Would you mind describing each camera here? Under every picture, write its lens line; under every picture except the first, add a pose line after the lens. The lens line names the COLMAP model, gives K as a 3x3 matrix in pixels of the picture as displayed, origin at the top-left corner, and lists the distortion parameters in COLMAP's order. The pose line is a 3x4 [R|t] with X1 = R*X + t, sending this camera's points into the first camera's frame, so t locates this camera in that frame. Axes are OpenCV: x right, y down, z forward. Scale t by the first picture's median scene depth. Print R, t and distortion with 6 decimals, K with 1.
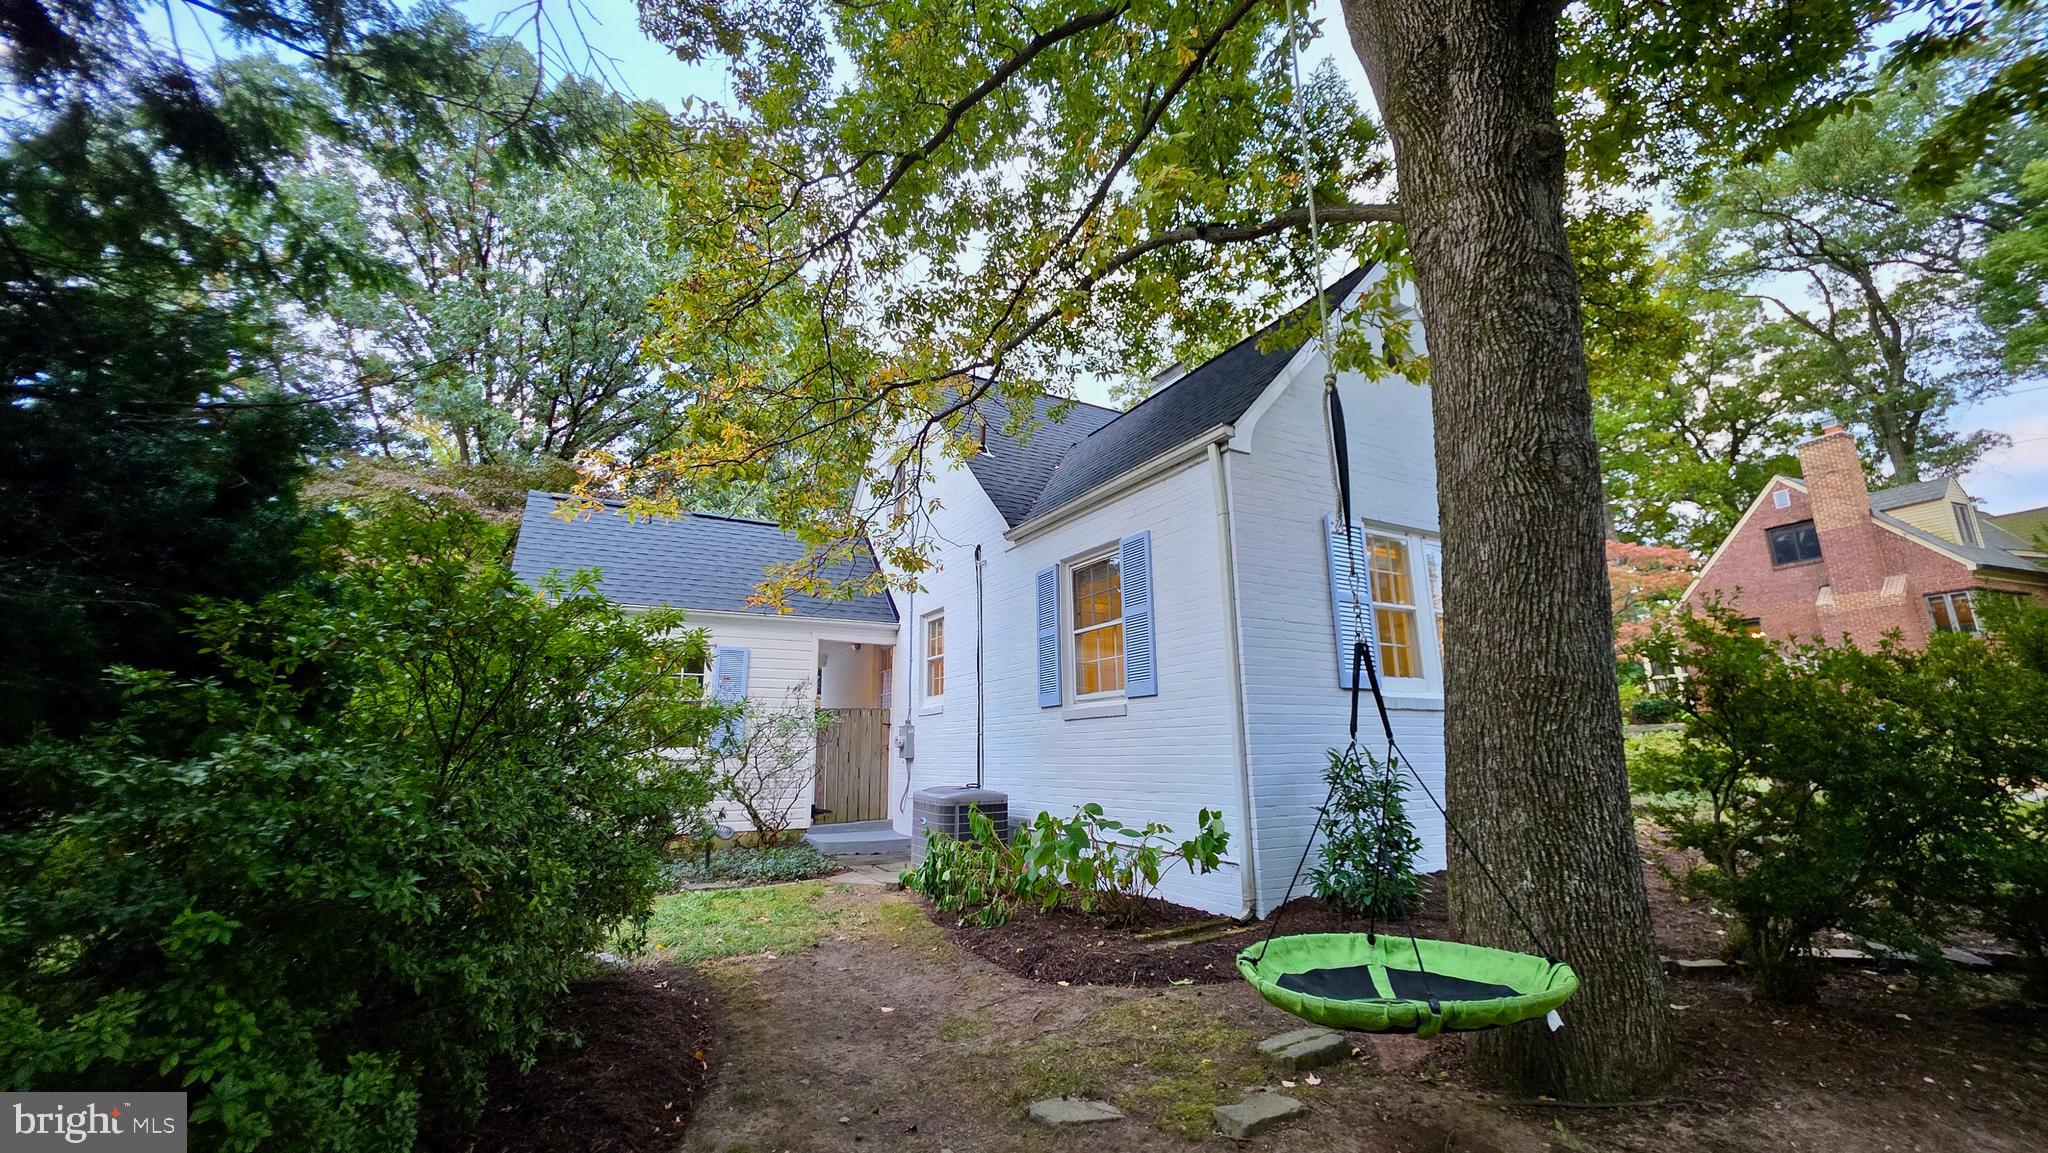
lens RADIAL K [[818.2, 0, 1027.3], [0, 818.2, 568.6], [0, 0, 1]] dist [0.000137, -0.000059]
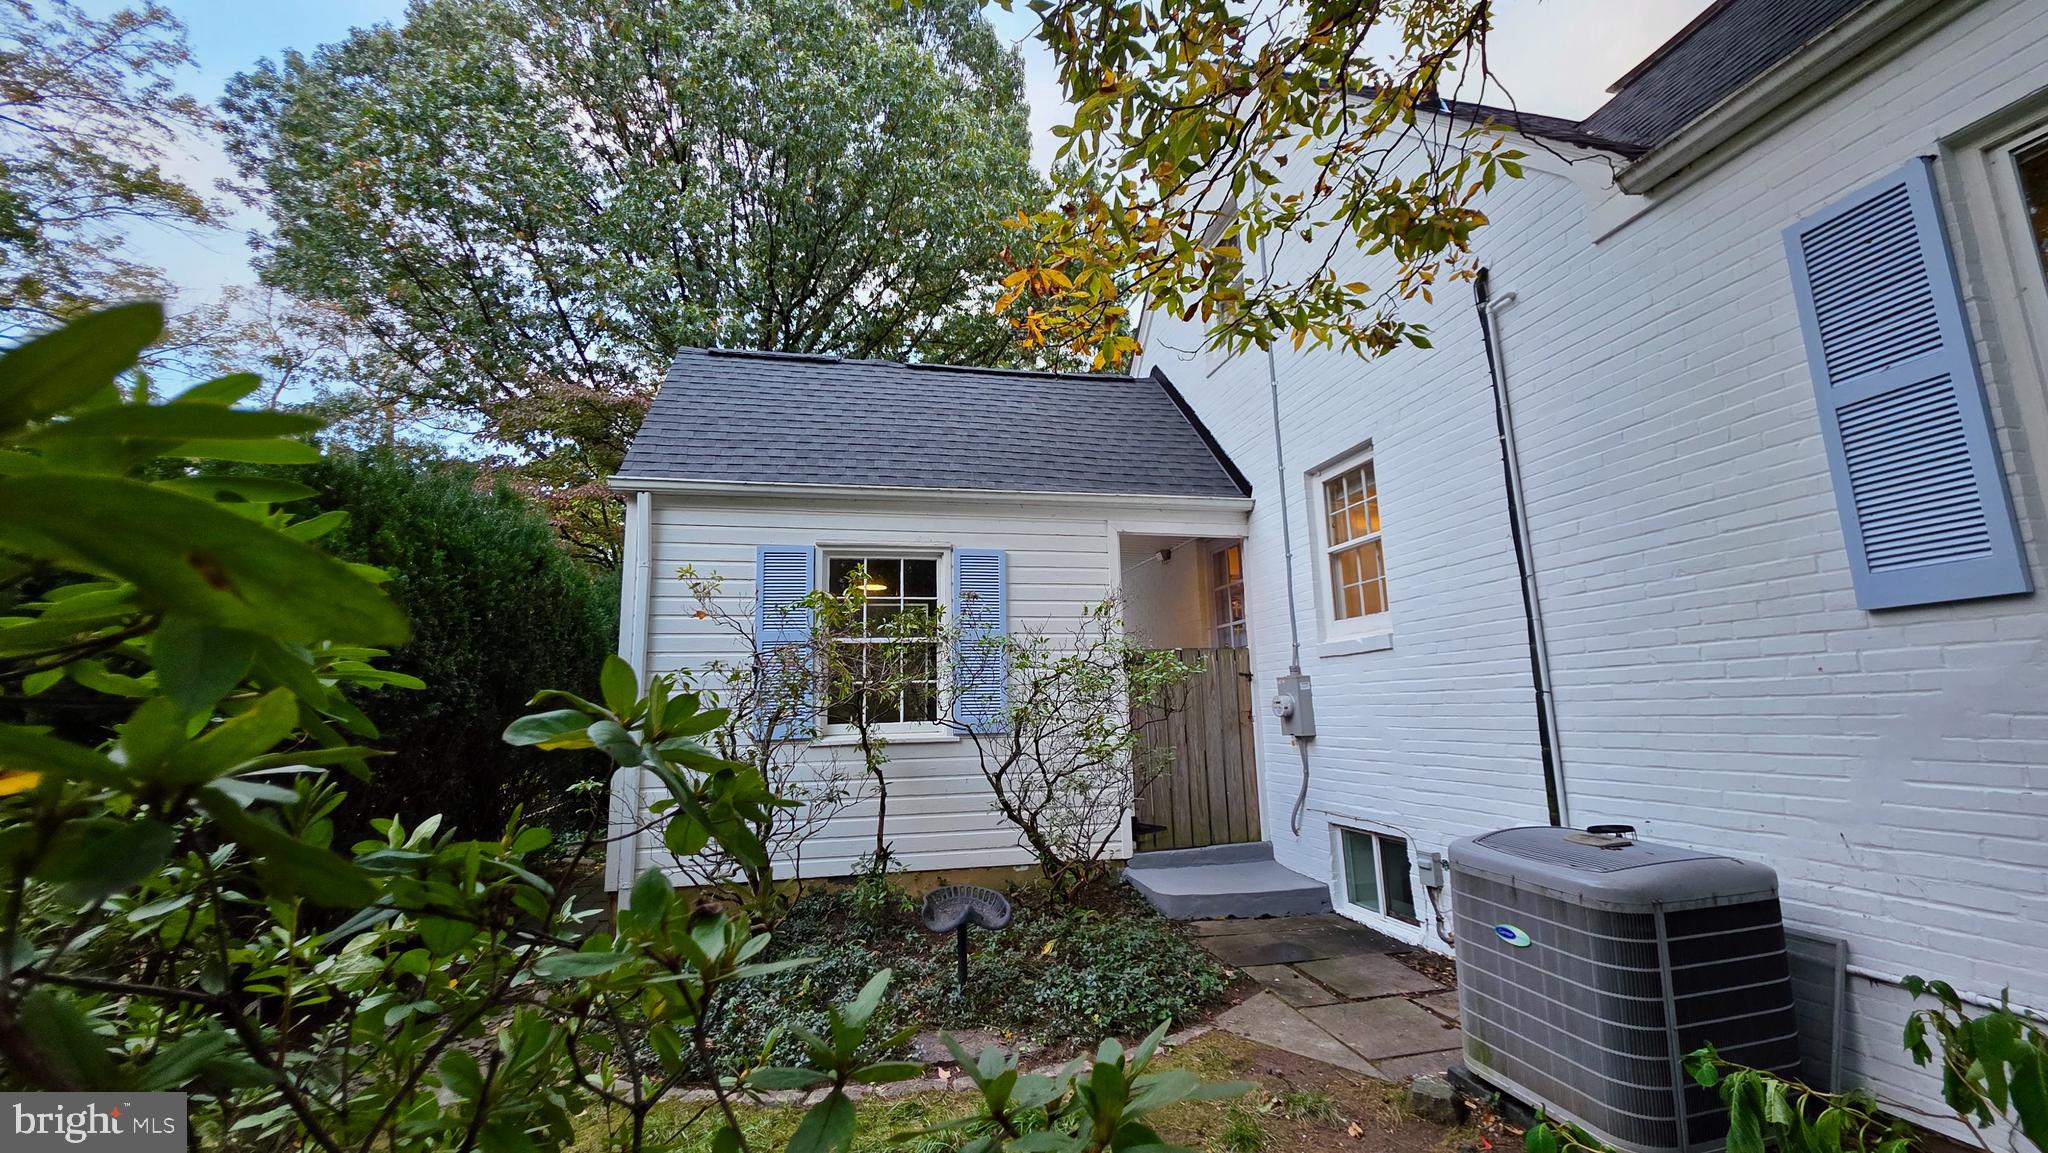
lens RADIAL K [[818.2, 0, 1027.4], [0, 818.2, 574.0], [0, 0, 1]] dist [0.000137, -0.000059]
pose [[0.957669, -0.058387, -0.281890, -0.163227], [0.076119, 0.995723, 0.052360, 0.084702], [0.277627, -0.071601, 0.958017, 0.448032]]
